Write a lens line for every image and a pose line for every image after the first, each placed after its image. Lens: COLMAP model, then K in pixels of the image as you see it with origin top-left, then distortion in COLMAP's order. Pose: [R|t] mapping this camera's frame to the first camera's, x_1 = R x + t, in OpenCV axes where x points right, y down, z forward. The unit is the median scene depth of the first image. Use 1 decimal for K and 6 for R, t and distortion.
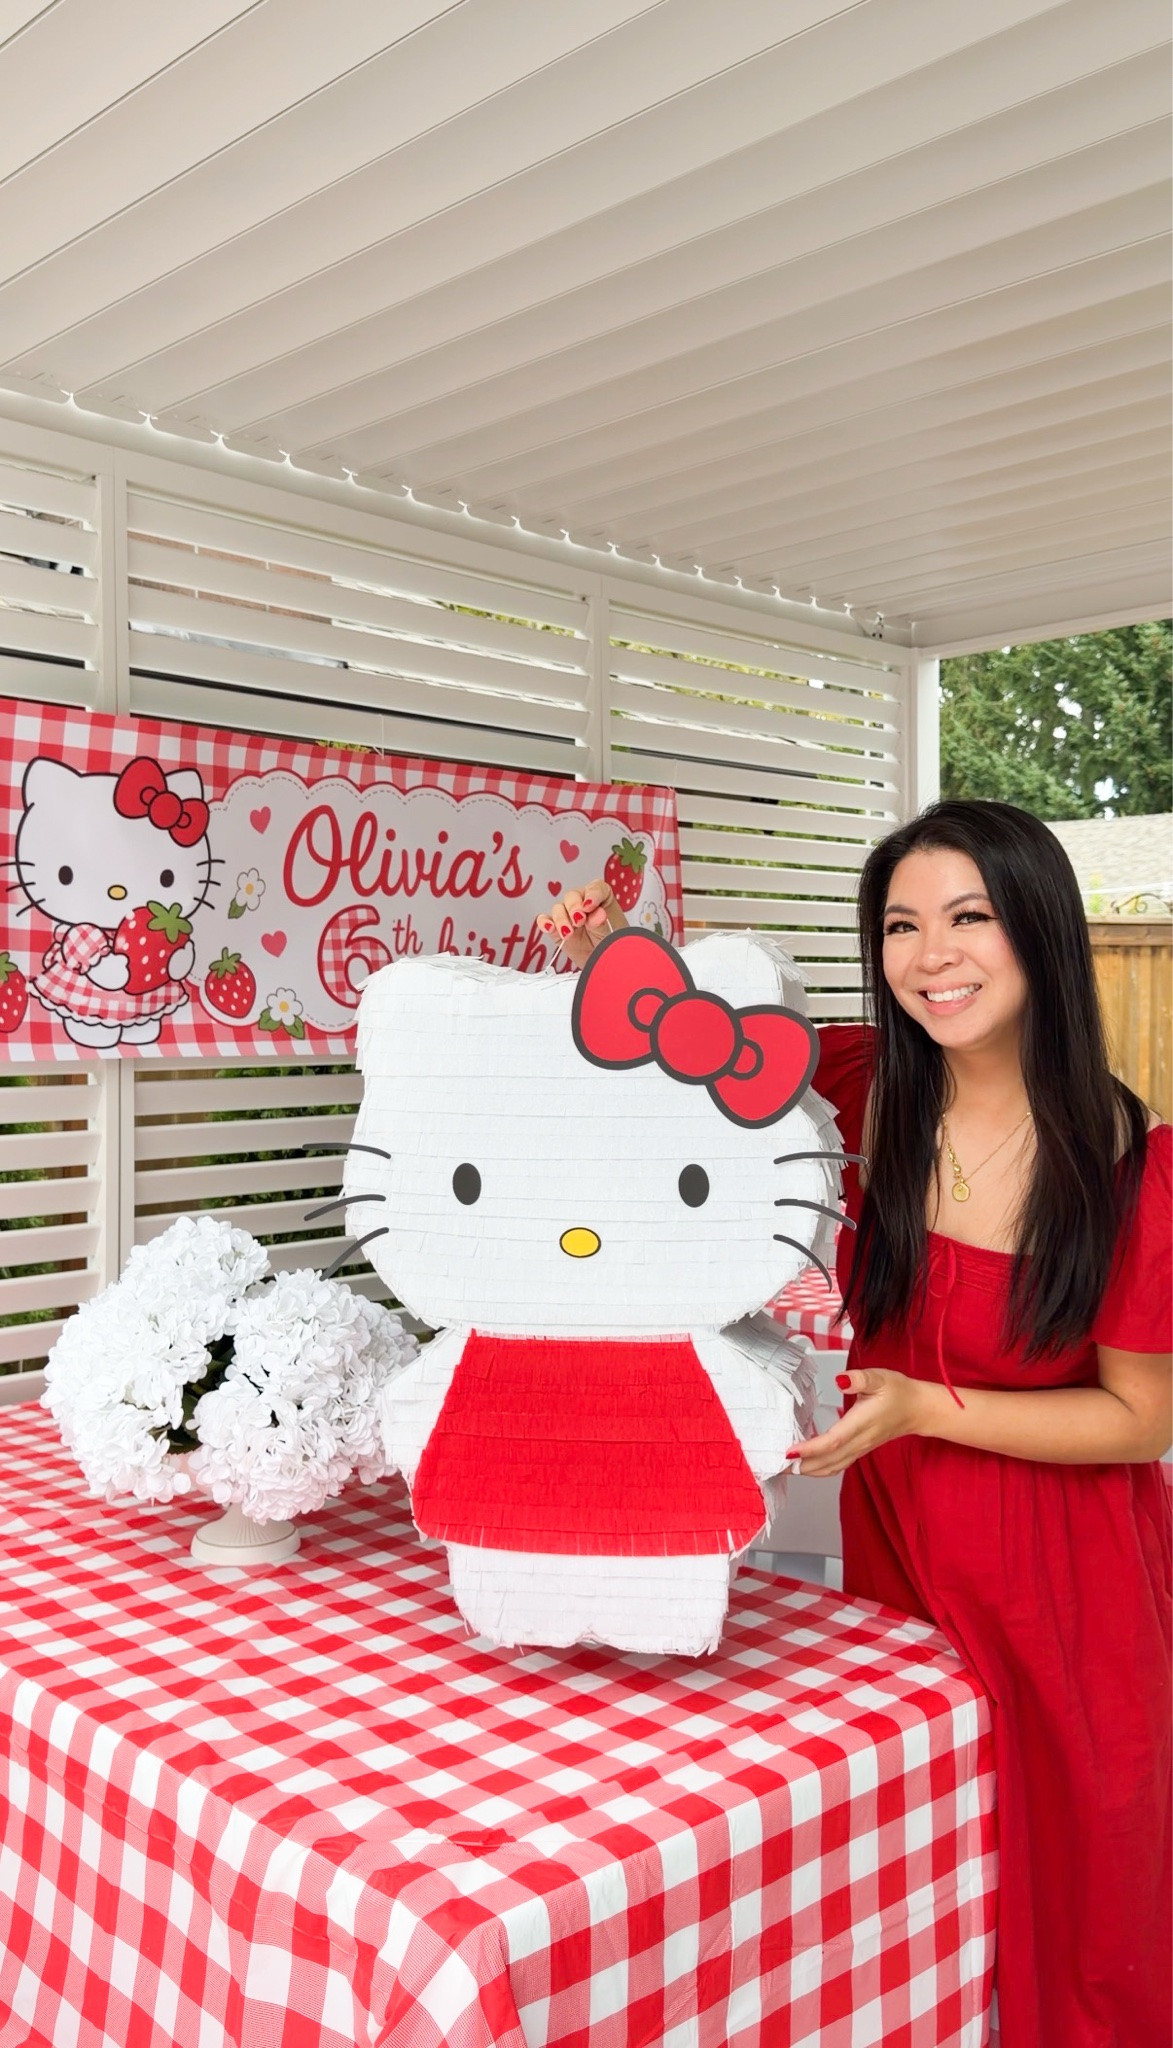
lens RADIAL K [[1736.1, 0, 582.9], [0, 1736.1, 1028.5], [0, 0, 1]] dist [0.023063, 0.005937]
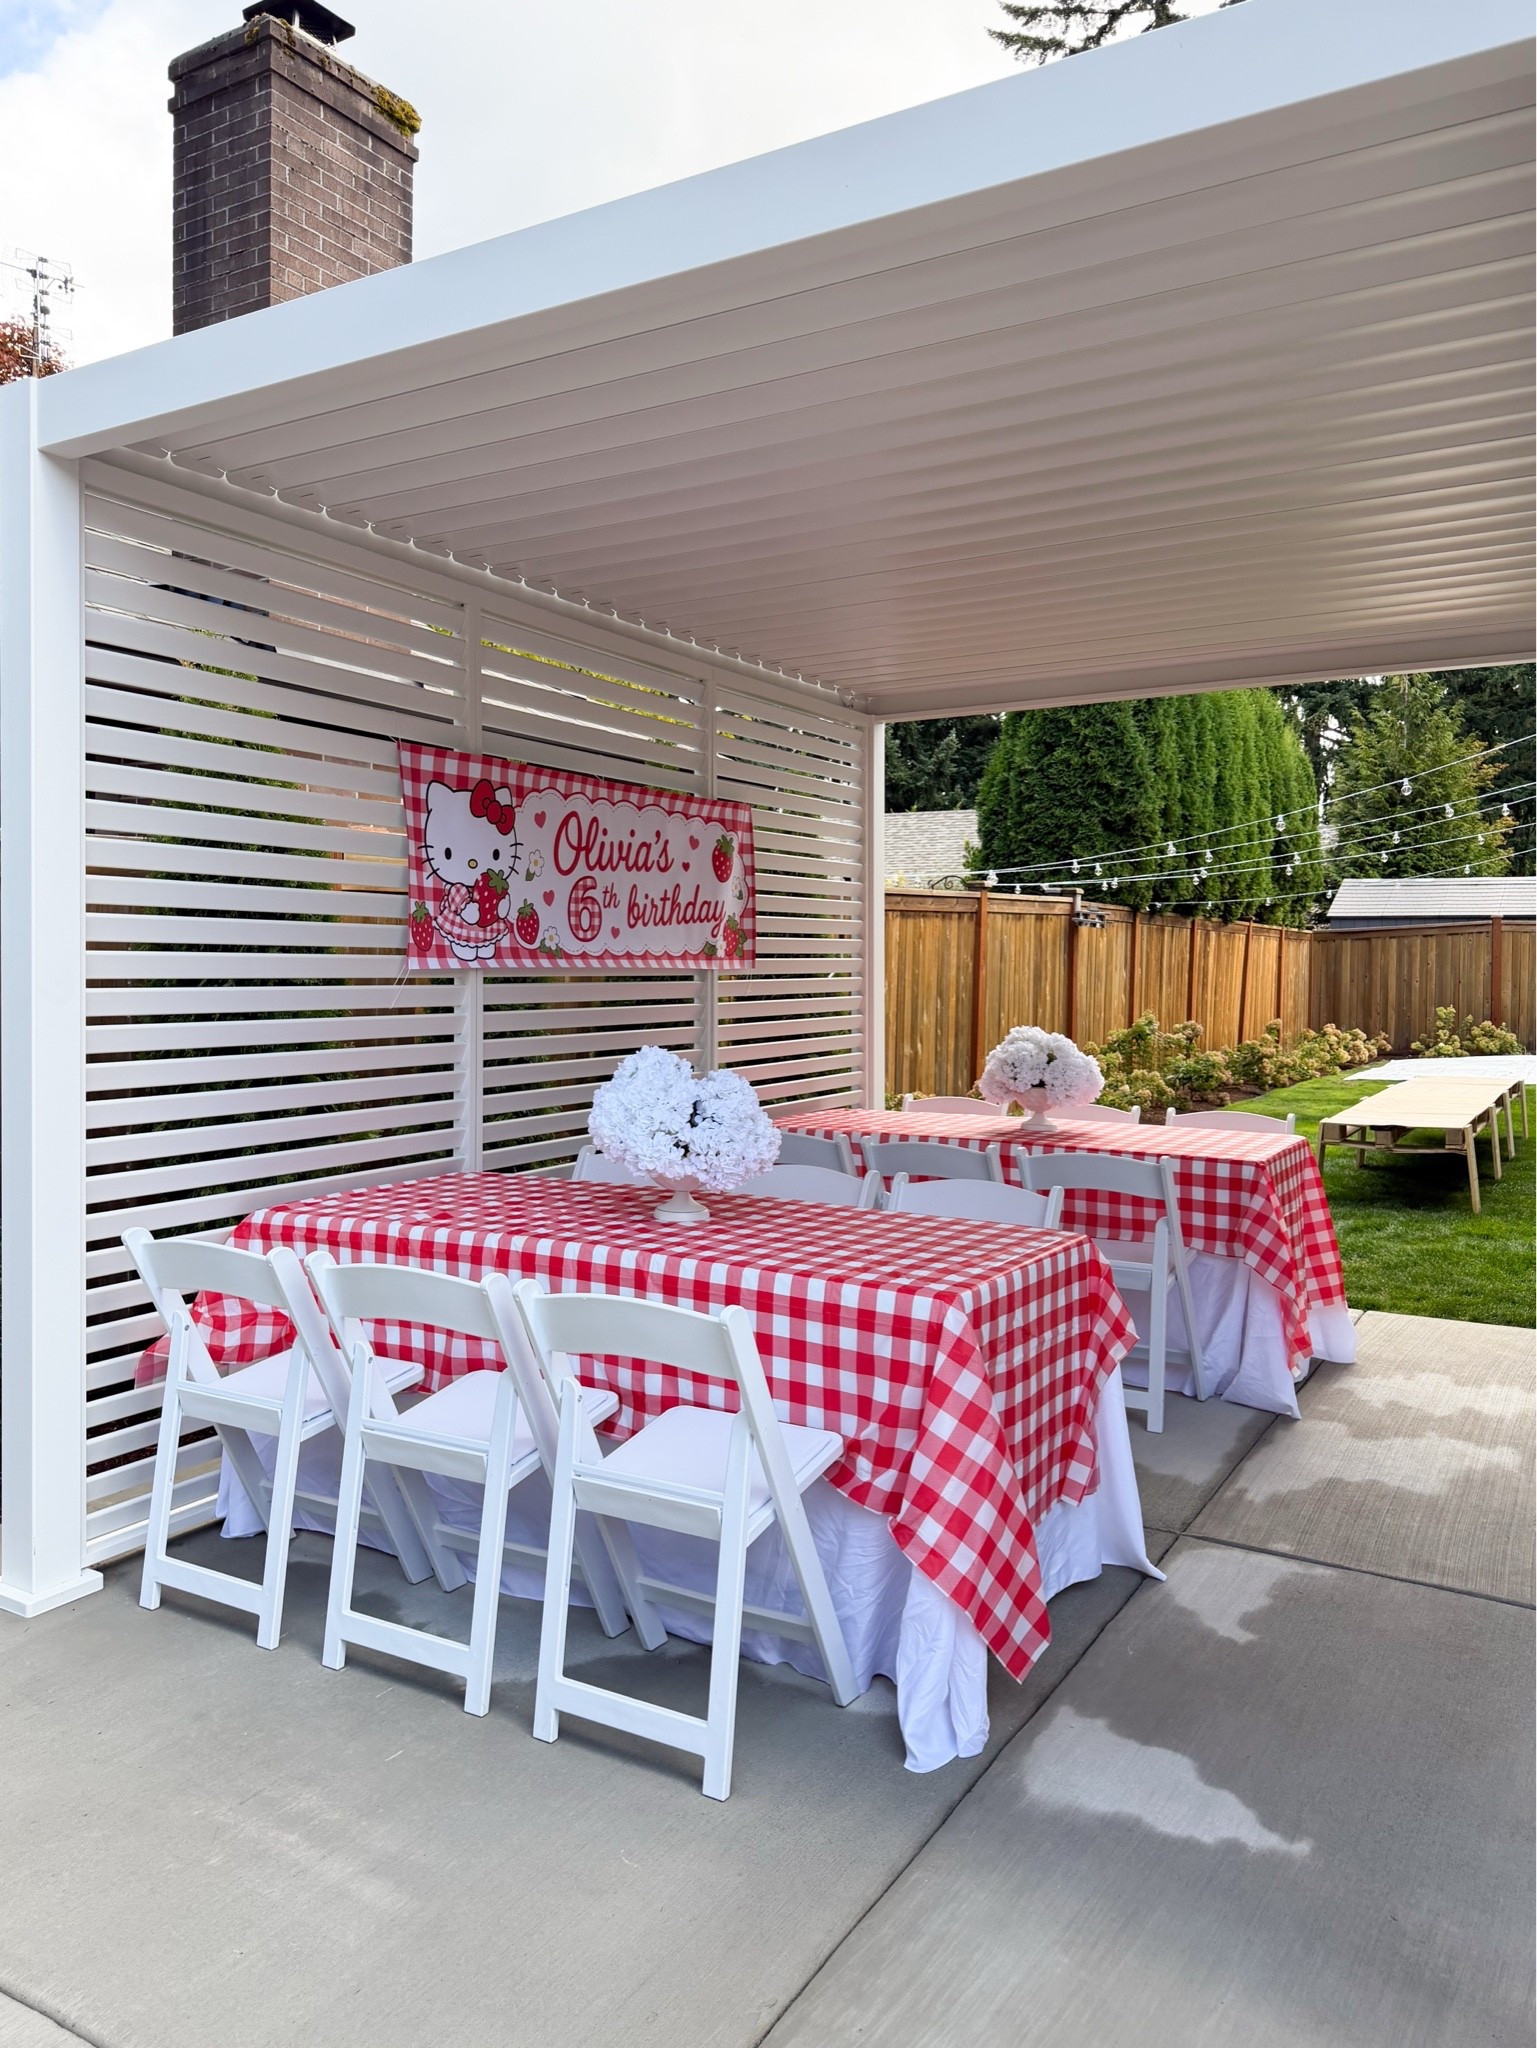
lens RADIAL K [[1534.1, 0, 771.6], [0, 1534.1, 1015.8], [0, 0, 1]] dist [-0.009057, -0.010271]
pose [[0.965945, 0.006633, 0.258661, -0.332969], [-0.013290, 0.999624, 0.023997, 0.021776], [-0.258404, -0.026618, 0.965670, -0.401754]]
